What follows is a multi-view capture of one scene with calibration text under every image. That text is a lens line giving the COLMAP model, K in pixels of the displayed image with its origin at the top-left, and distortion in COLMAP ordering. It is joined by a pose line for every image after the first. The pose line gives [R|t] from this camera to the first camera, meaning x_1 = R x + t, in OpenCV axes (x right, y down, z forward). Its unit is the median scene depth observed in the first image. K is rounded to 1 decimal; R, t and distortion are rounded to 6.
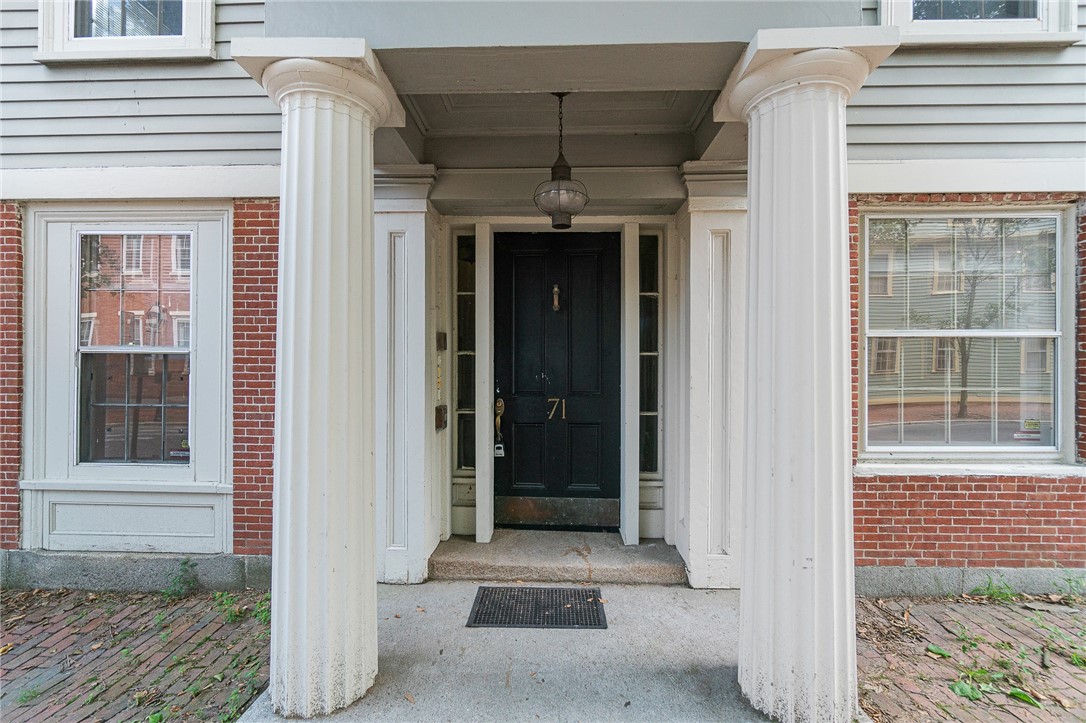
lens RADIAL K [[478.2, 0, 539.4], [0, 478.2, 359.5], [0, 0, 1]] dist [-0.000889, -0.000148]
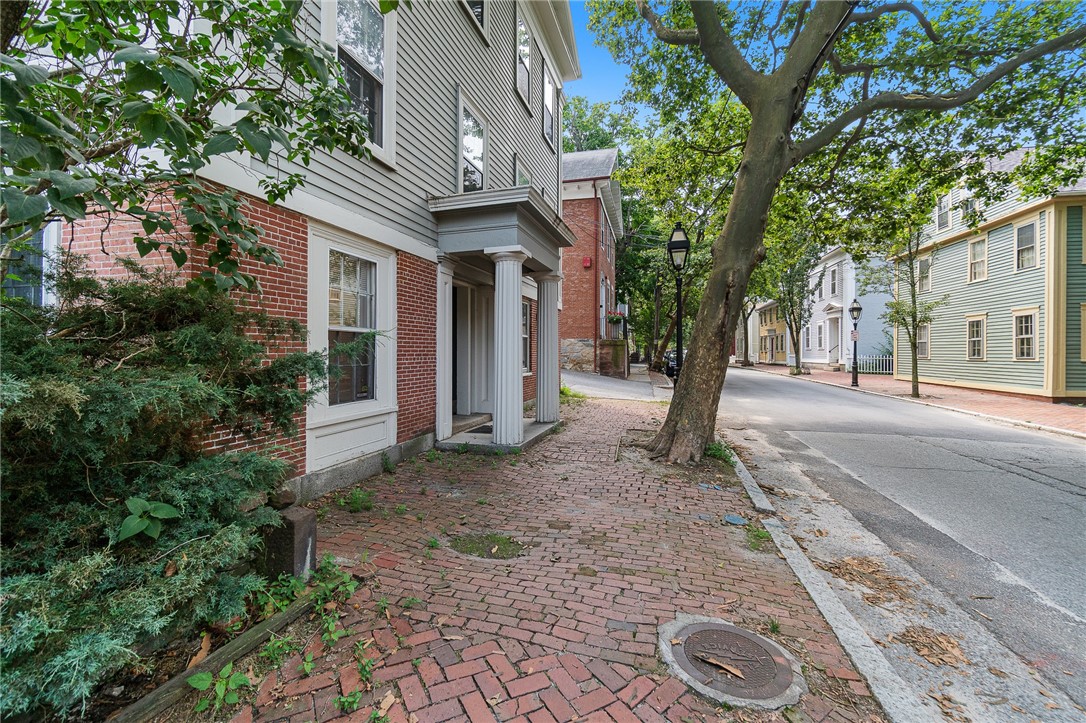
lens RADIAL K [[478.2, 0, 539.4], [0, 478.2, 359.5], [0, 0, 1]] dist [-0.000889, -0.000148]
pose [[0.248349, -0.024036, 0.968372, -2.249055], [-0.004622, 0.999651, 0.025997, 0.034464], [-0.968660, -0.010932, 0.248151, 0.024559]]
